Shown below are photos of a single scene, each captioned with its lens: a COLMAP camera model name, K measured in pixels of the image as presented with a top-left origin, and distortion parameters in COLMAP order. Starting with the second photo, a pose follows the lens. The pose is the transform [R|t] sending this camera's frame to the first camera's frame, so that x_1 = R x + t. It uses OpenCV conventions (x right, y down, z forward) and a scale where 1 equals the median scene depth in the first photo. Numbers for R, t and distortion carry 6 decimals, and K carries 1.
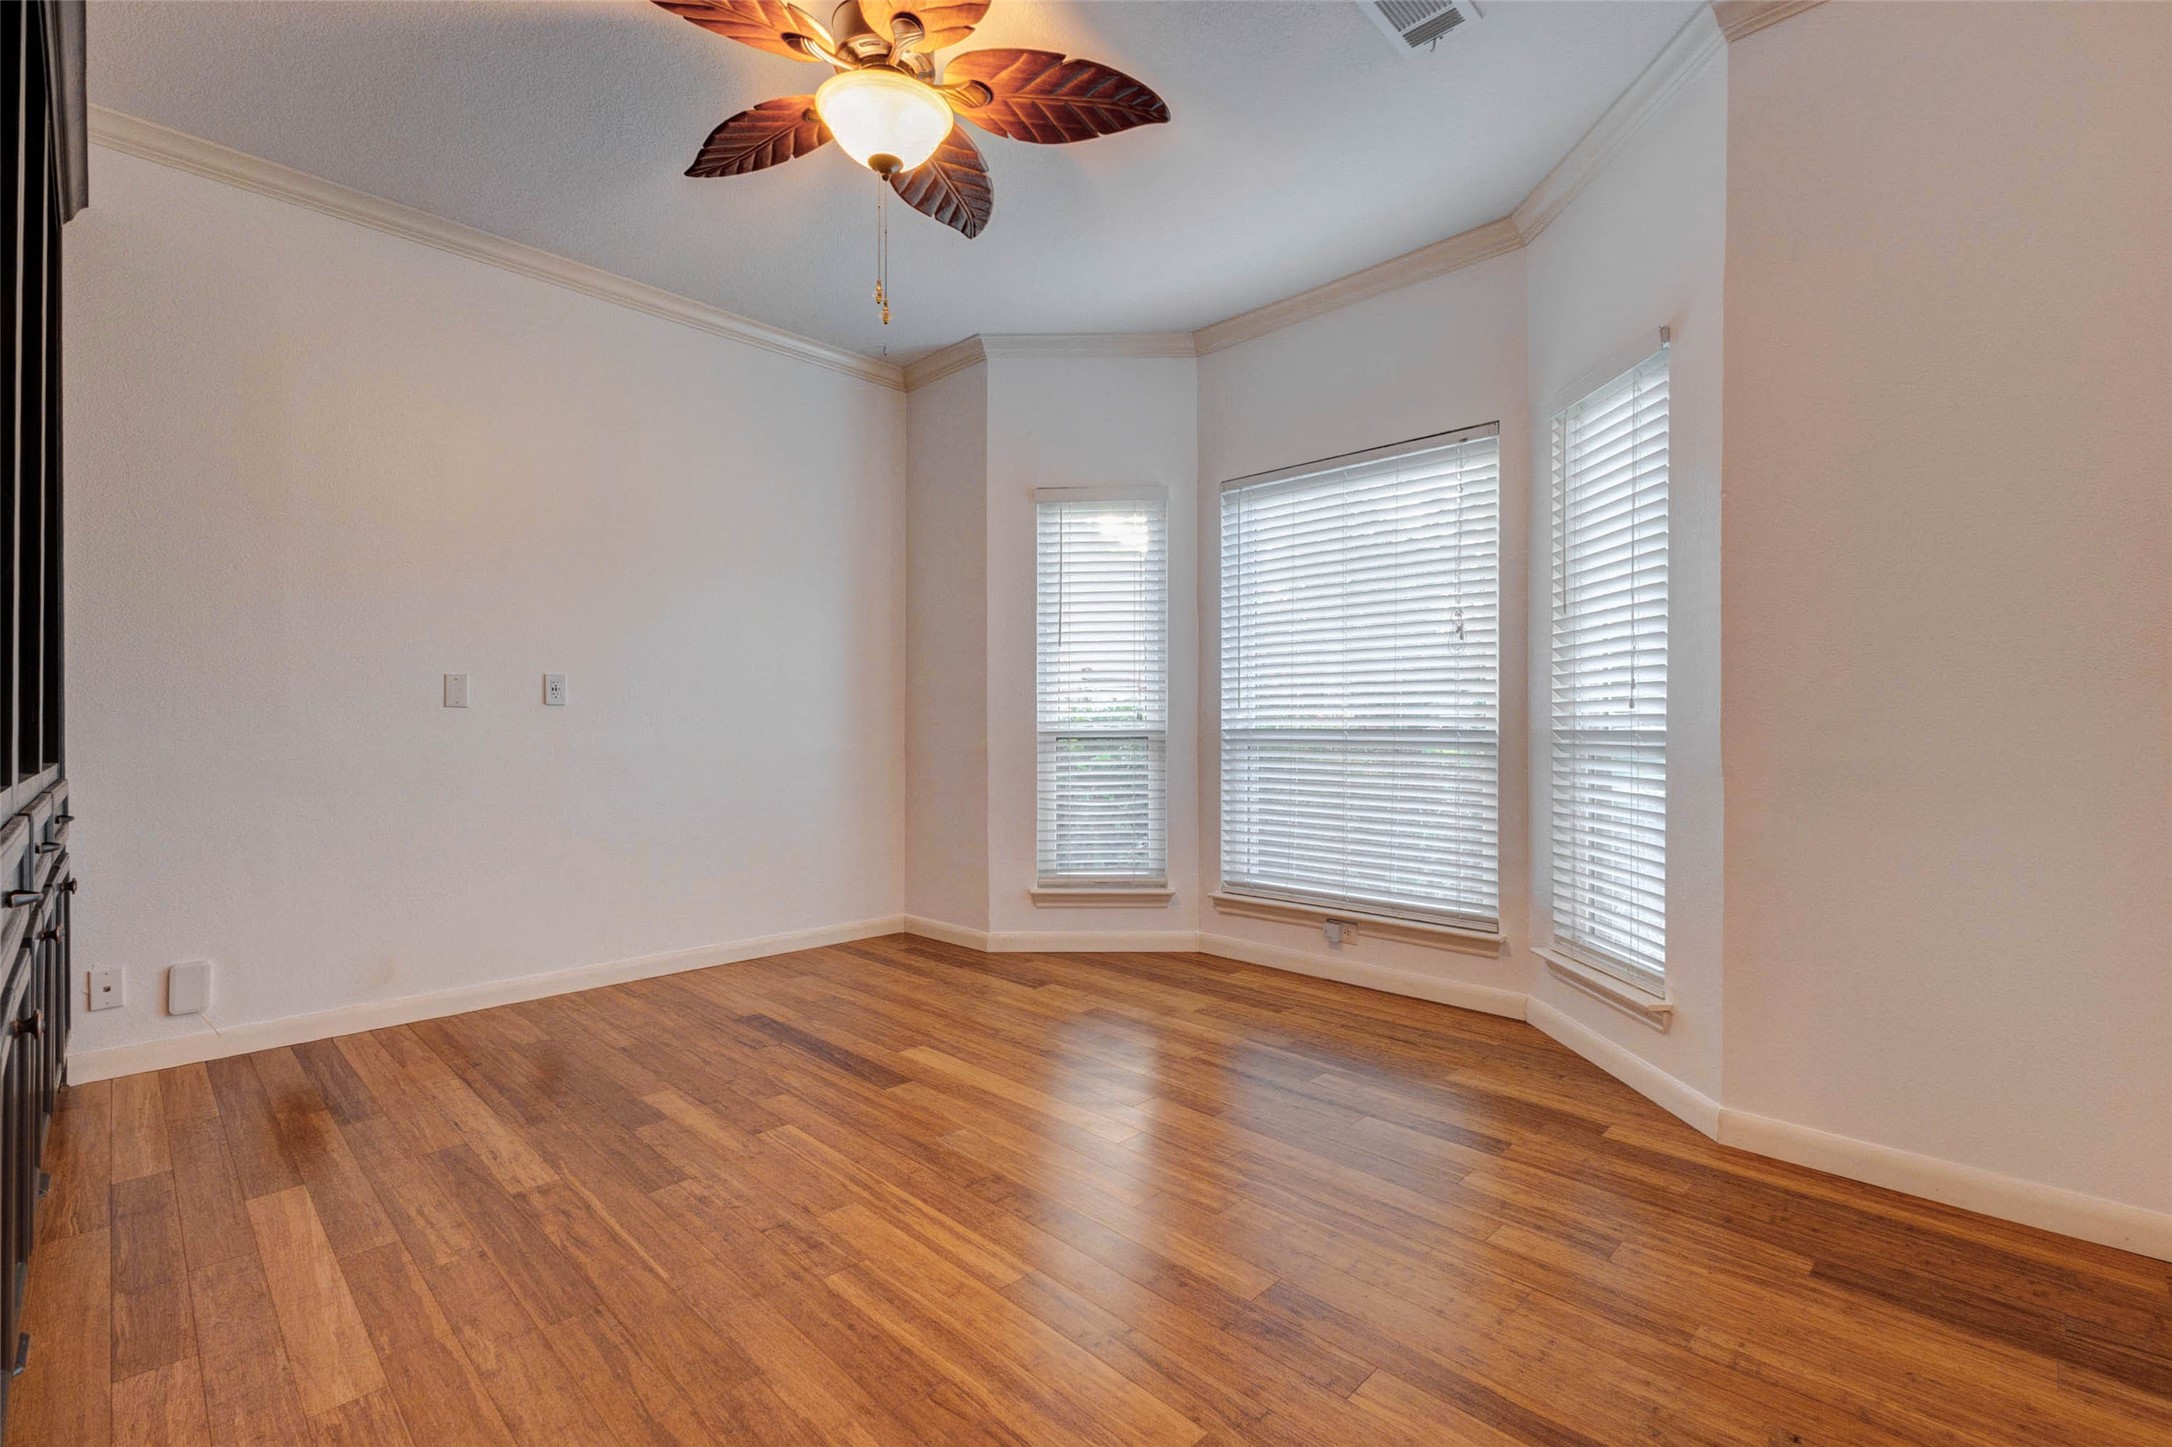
lens RADIAL K [[974.4, 0, 1095.8], [0, 974.4, 722.1], [0, 0, 1]] dist [0.014687, -0.000062]
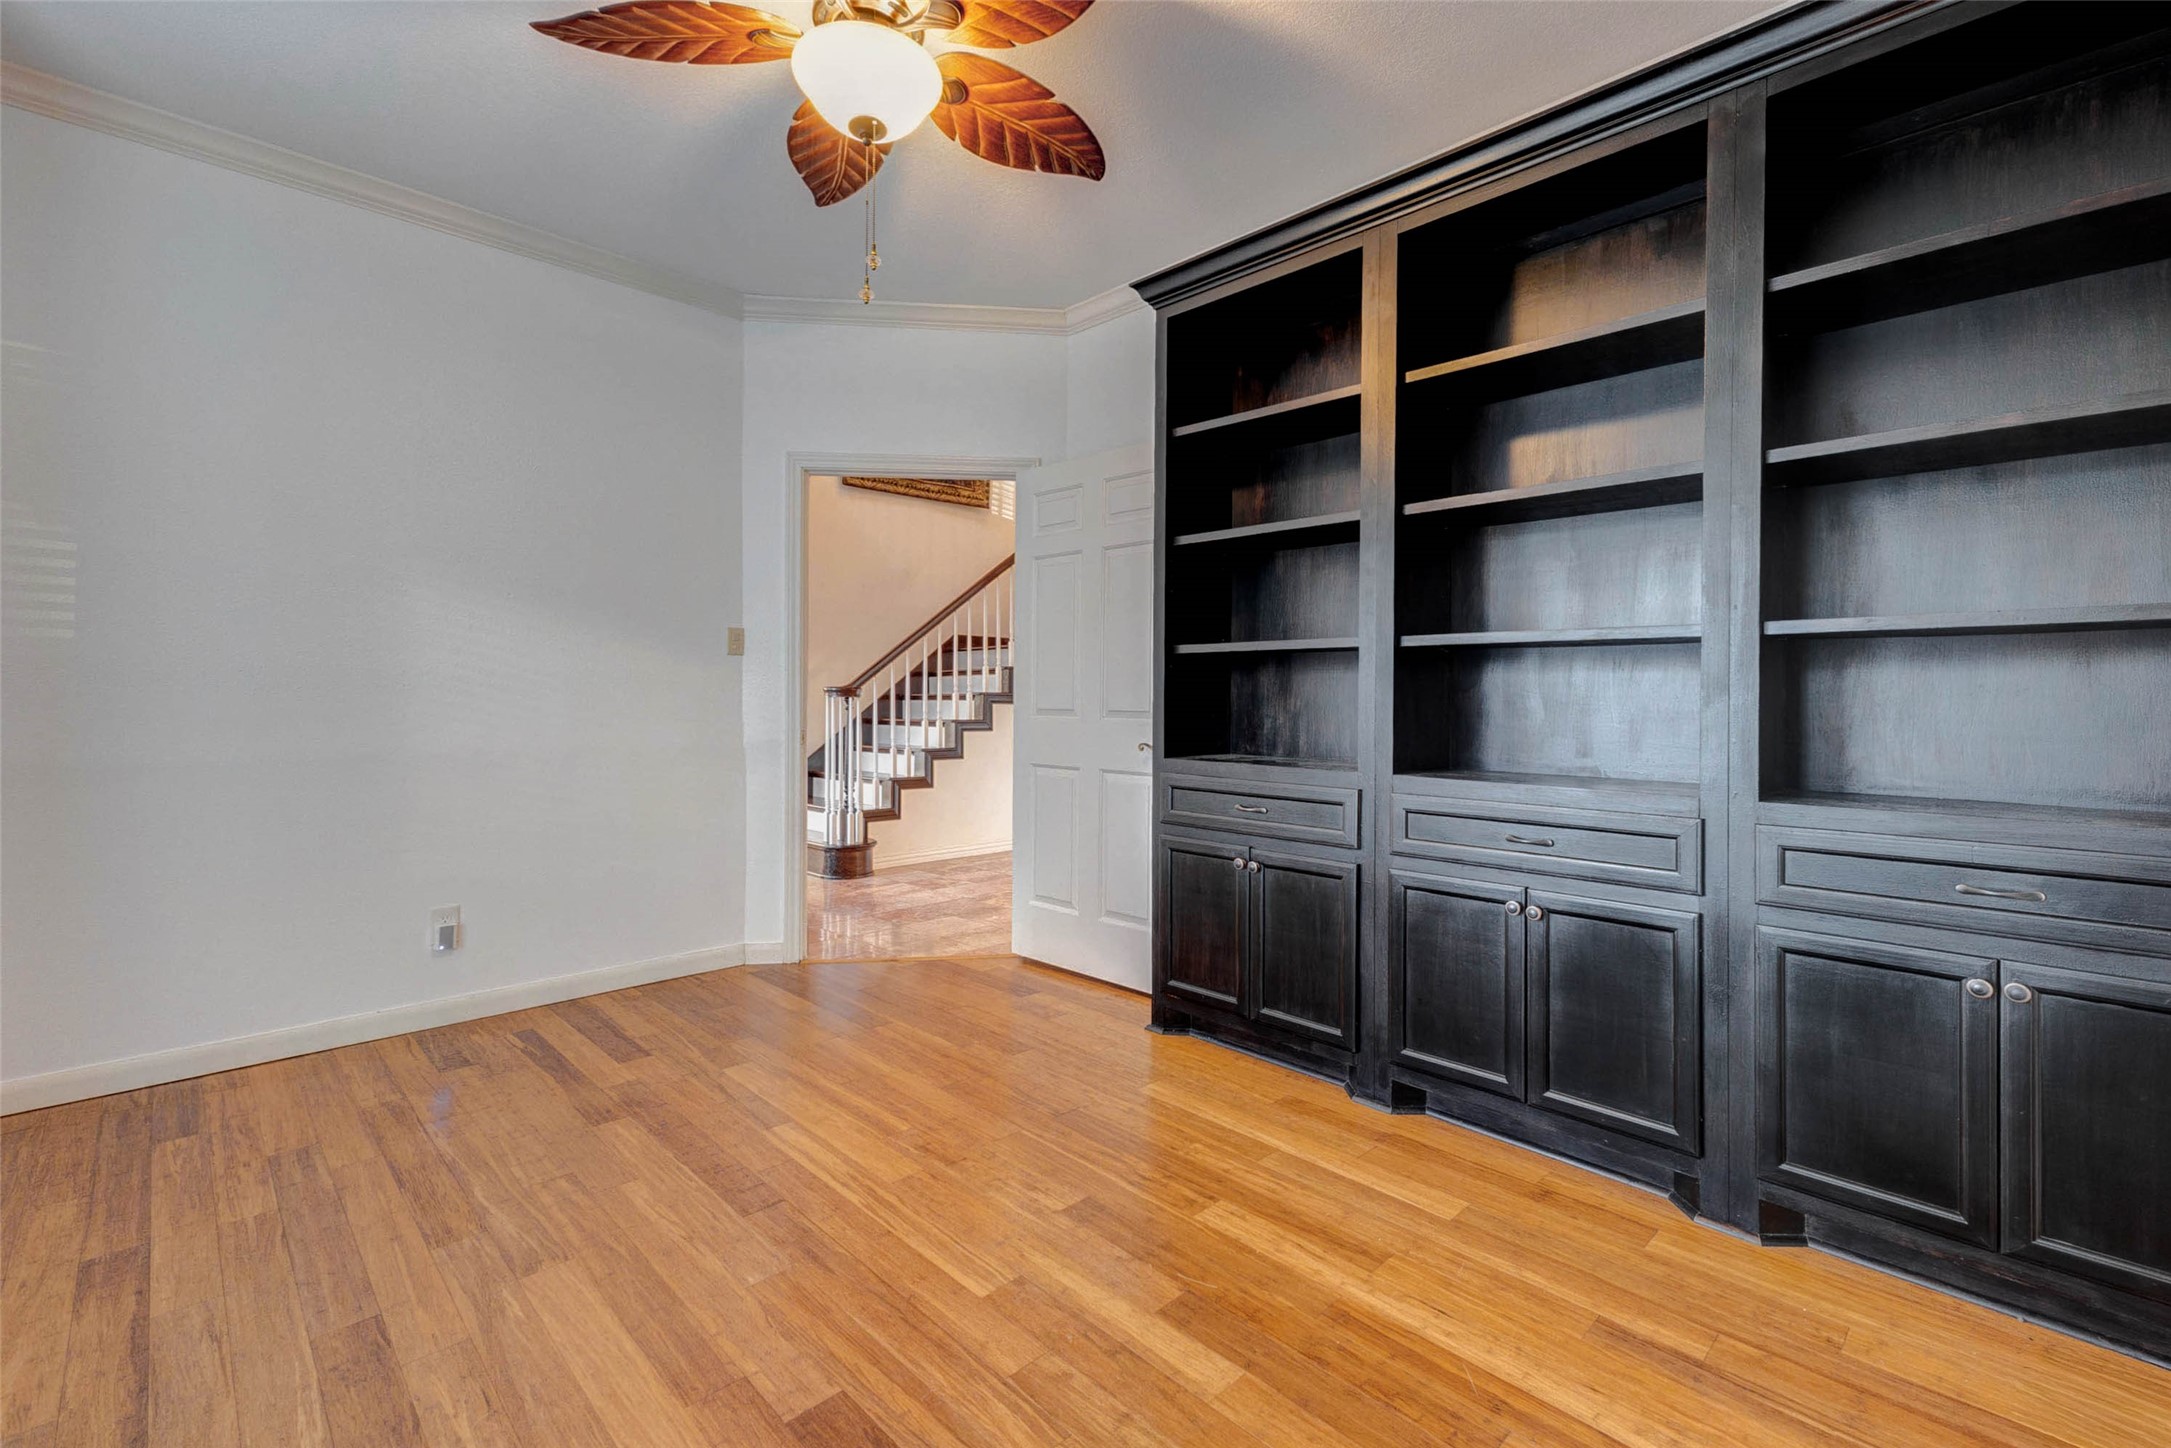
lens RADIAL K [[974.0, 0, 1095.3], [0, 974.0, 722.6], [0, 0, 1]] dist [0.014687, -0.000062]
pose [[-0.999637, -0.005032, 0.026453, -0.501884], [-0.004649, 0.999884, 0.014510, -0.036187], [-0.026523, 0.014381, -0.999545, 2.083221]]
